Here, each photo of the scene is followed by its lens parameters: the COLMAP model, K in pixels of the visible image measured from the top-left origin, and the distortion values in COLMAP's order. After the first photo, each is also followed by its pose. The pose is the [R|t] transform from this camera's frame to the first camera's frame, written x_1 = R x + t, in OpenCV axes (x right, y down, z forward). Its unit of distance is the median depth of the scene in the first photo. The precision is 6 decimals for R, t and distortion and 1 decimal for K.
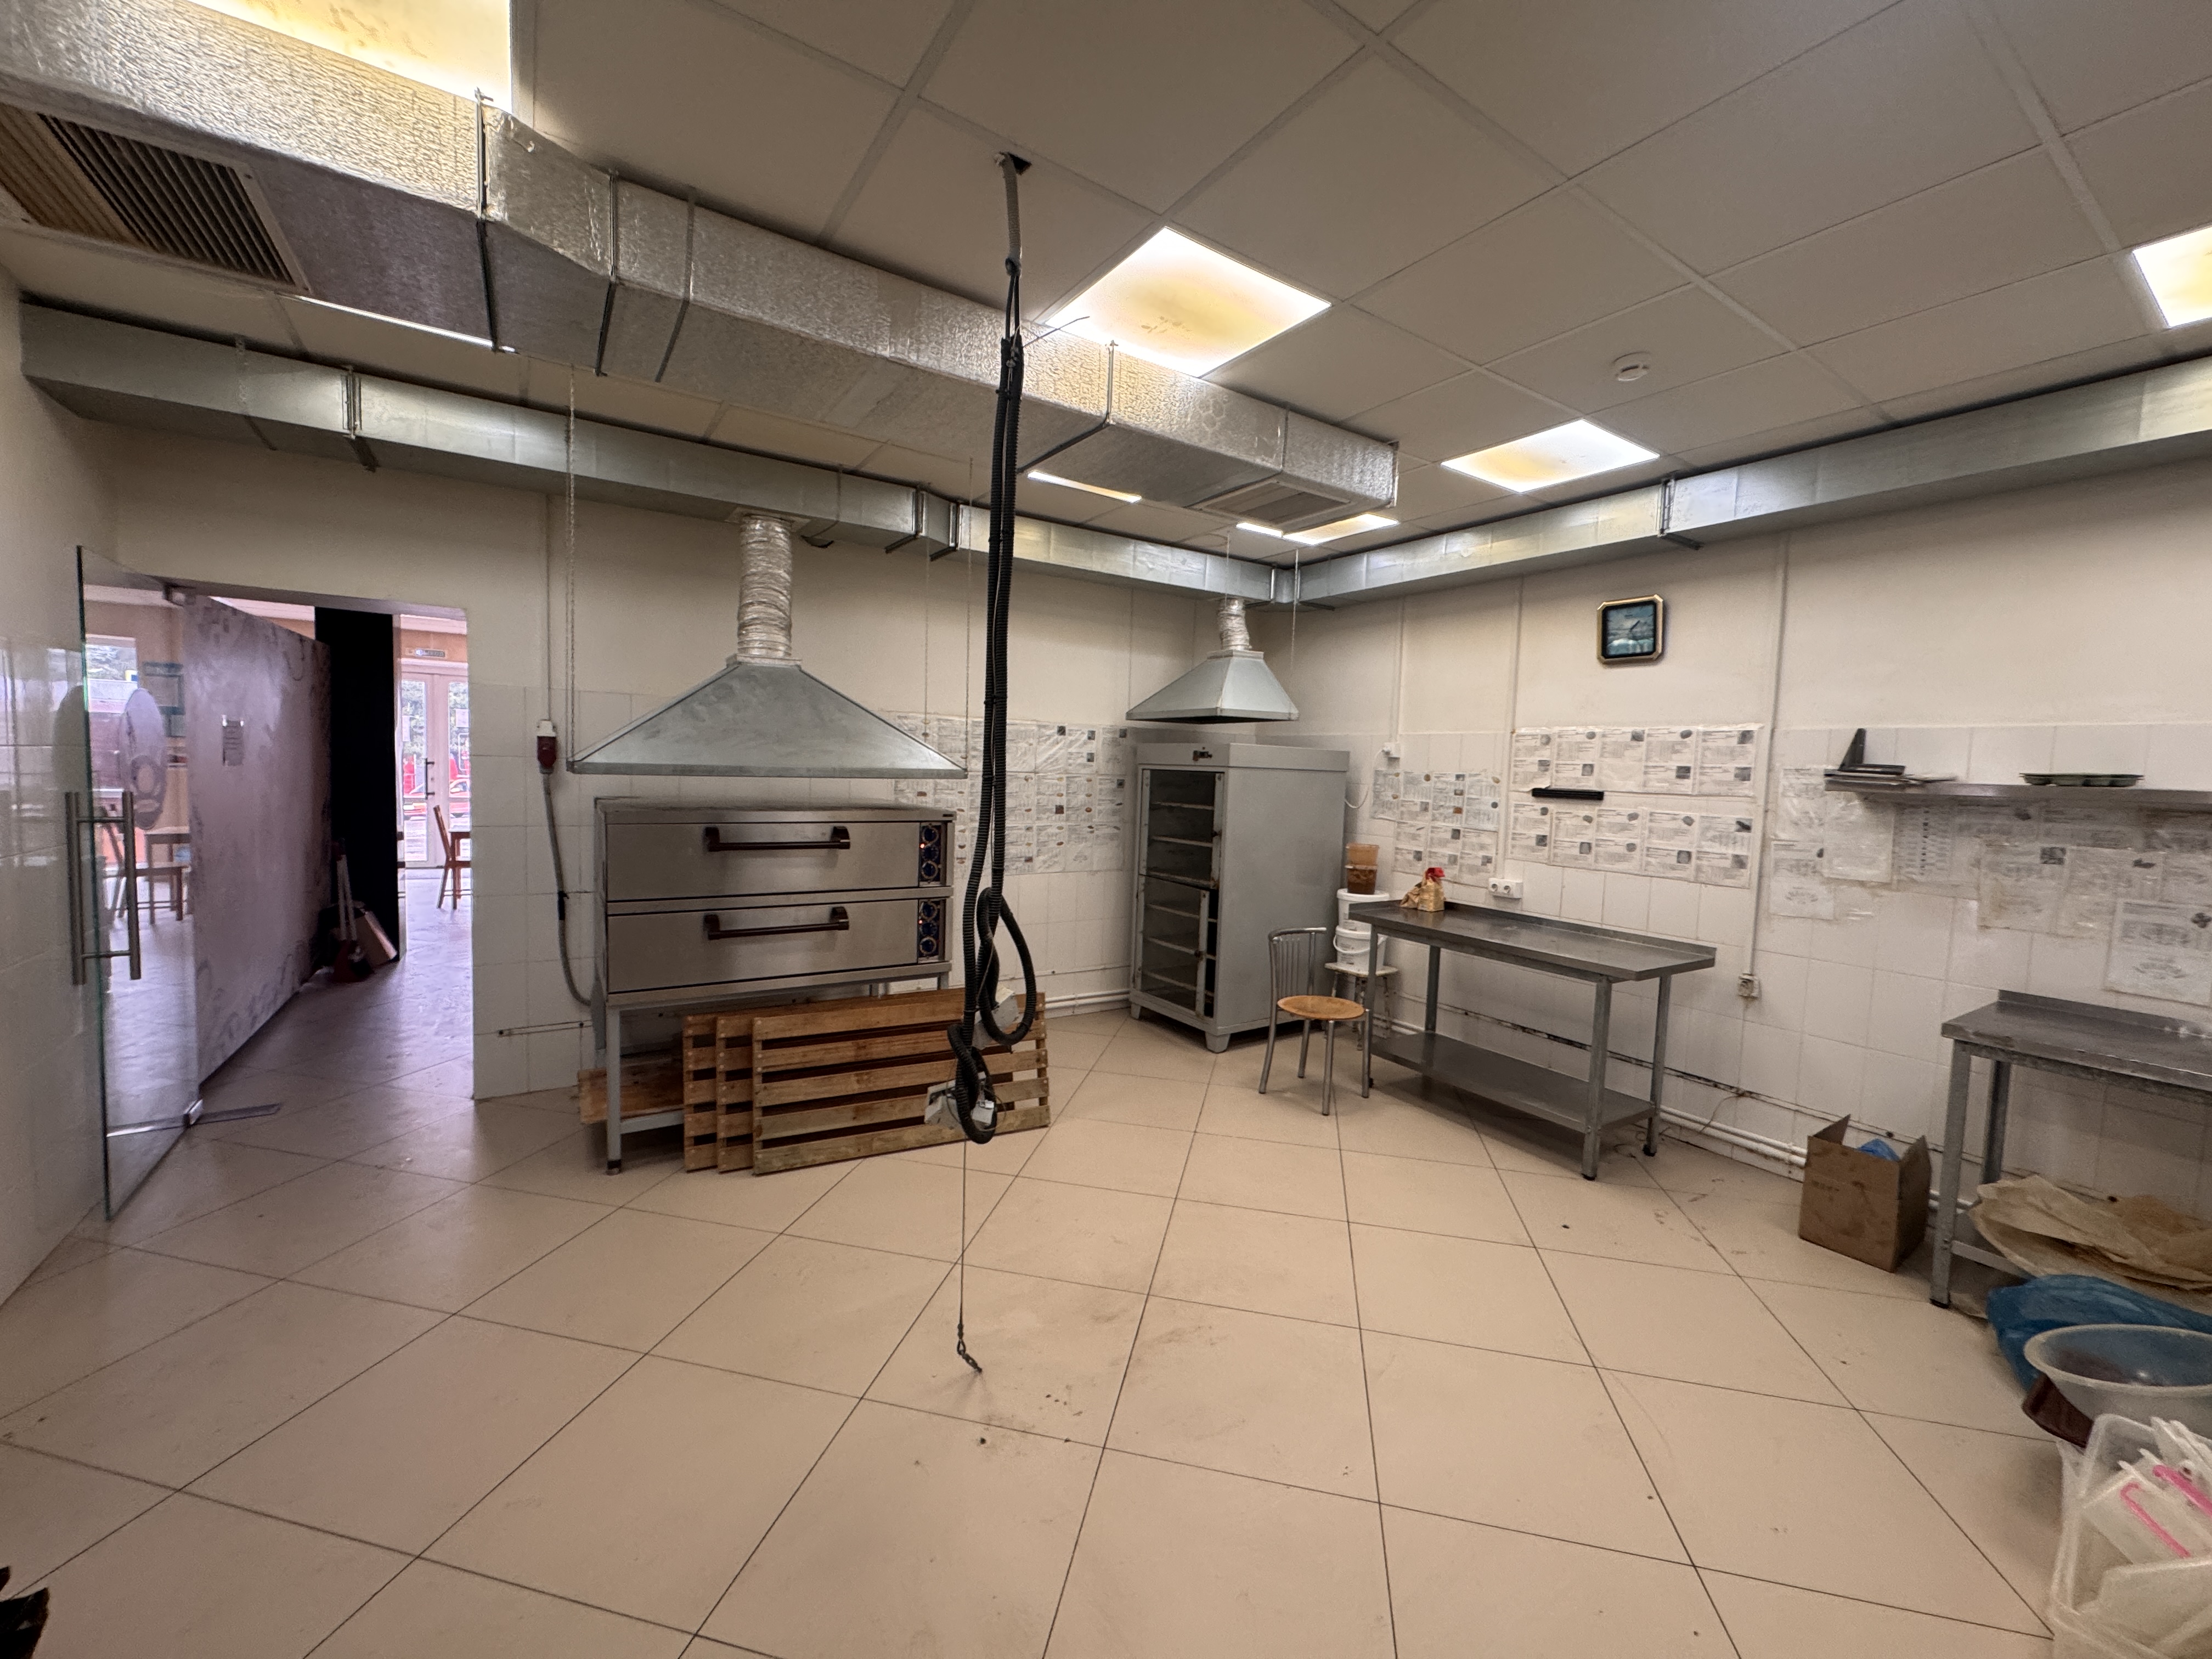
lens RADIAL K [[880.6, 0, 1107.1], [0, 880.6, 827.2], [0, 0, 1]] dist [-0.000958, 0.000761]
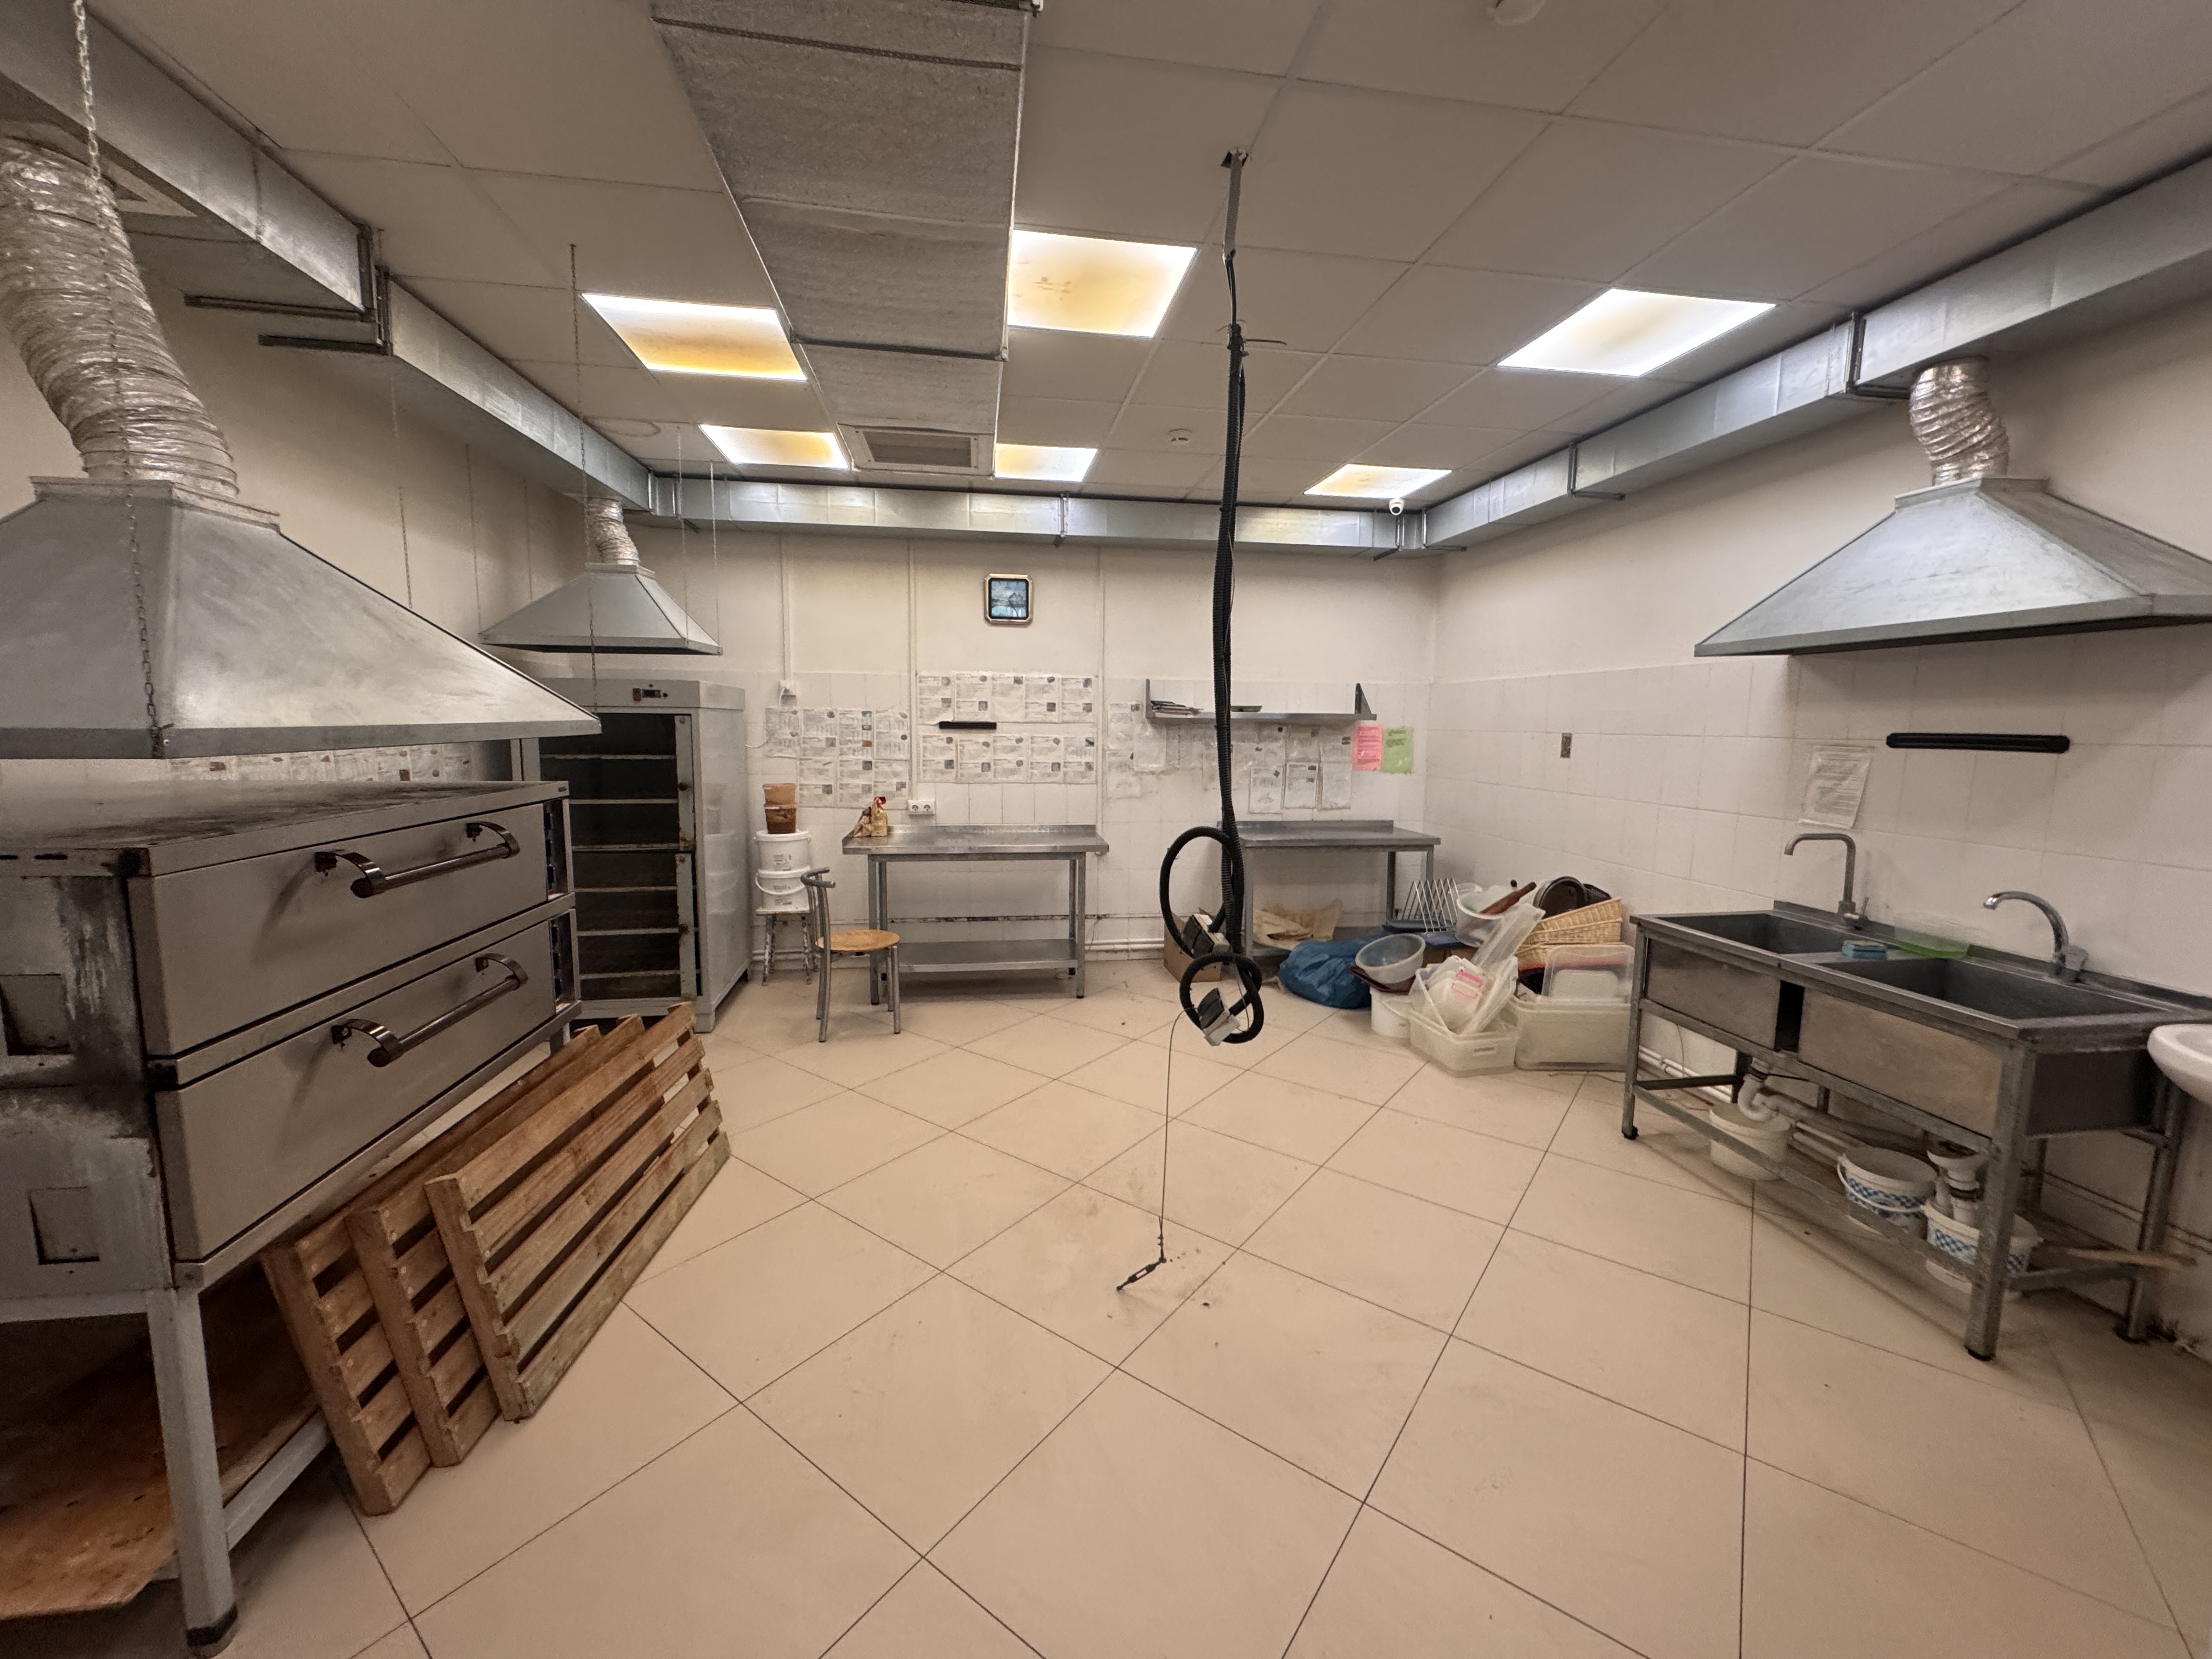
lens RADIAL K [[880.6, 0, 1103.3], [0, 880.6, 828.1], [0, 0, 1]] dist [-0.000958, 0.000761]
pose [[0.416307, -0.140445, 0.898312, -0.555124], [0.066784, 0.990053, 0.123838, -0.036115], [-0.906768, 0.008438, 0.421545, 0.304810]]
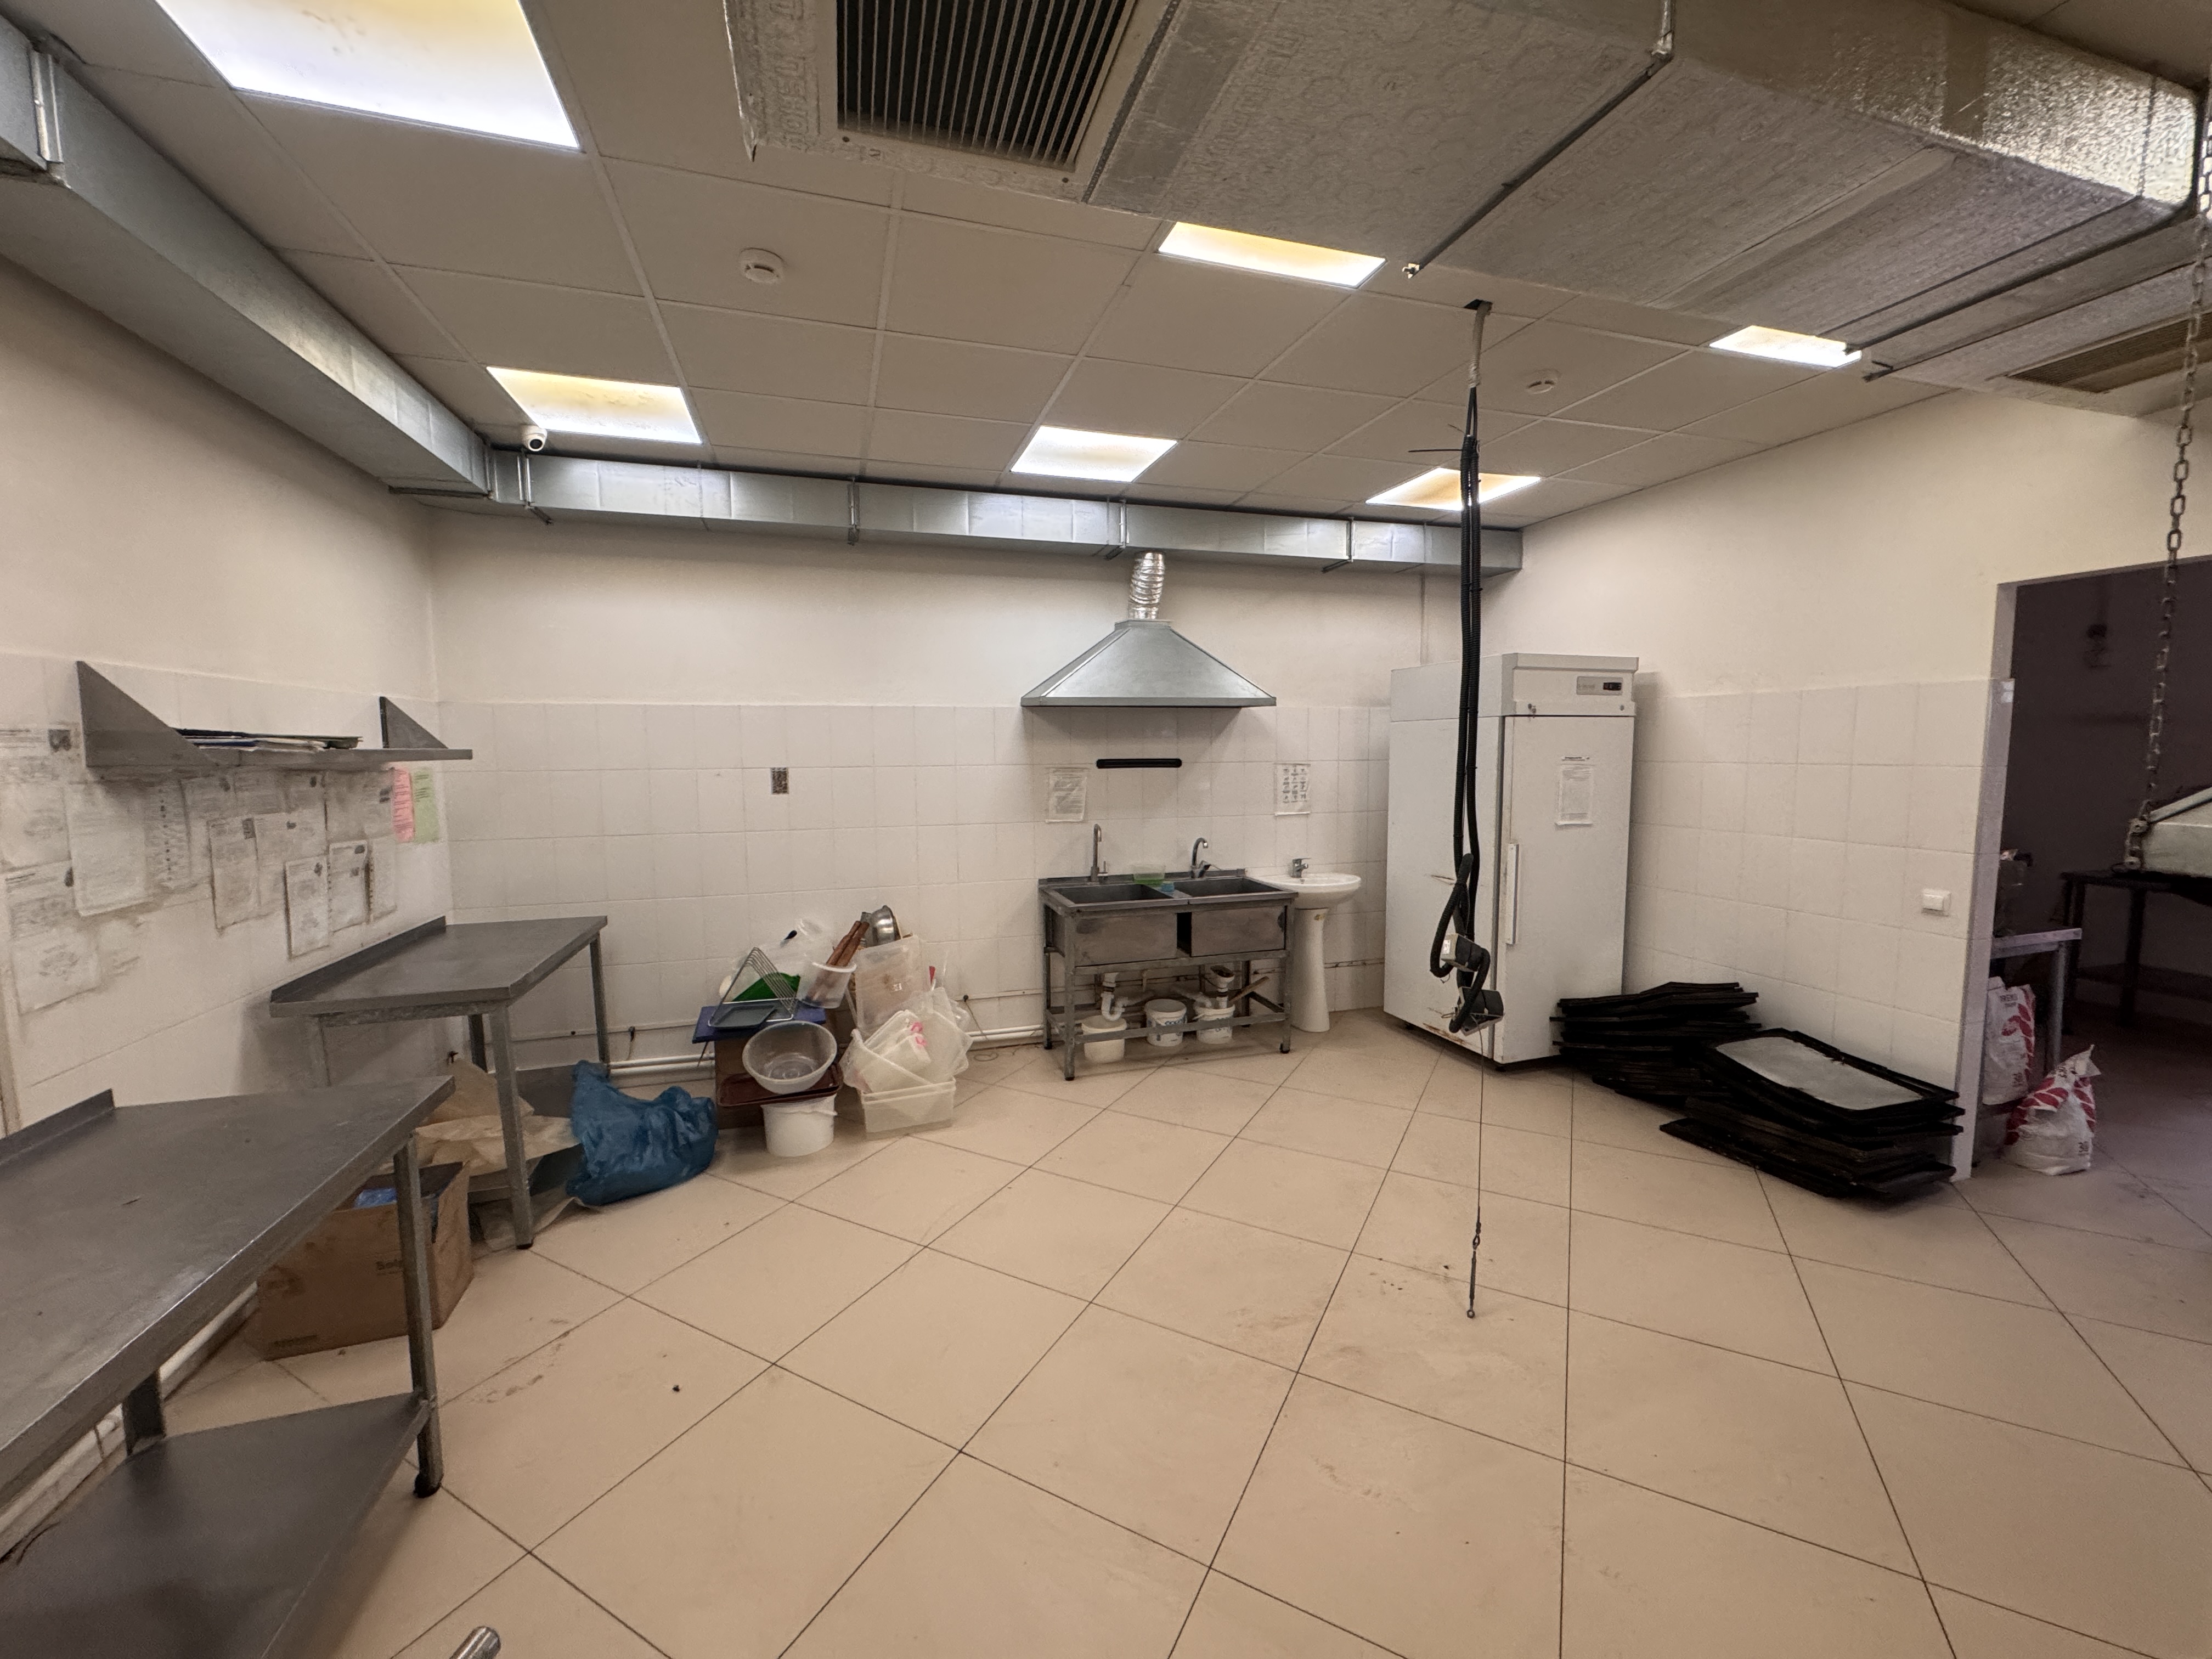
lens RADIAL K [[880.6, 0, 1109.8], [0, 880.6, 824.1], [0, 0, 1]] dist [-0.000958, 0.000761]
pose [[-0.962754, -0.052488, 0.265236, 0.014823], [-0.008787, 0.986532, 0.163329, -0.085207], [-0.270236, 0.154915, -0.950249, 1.111810]]
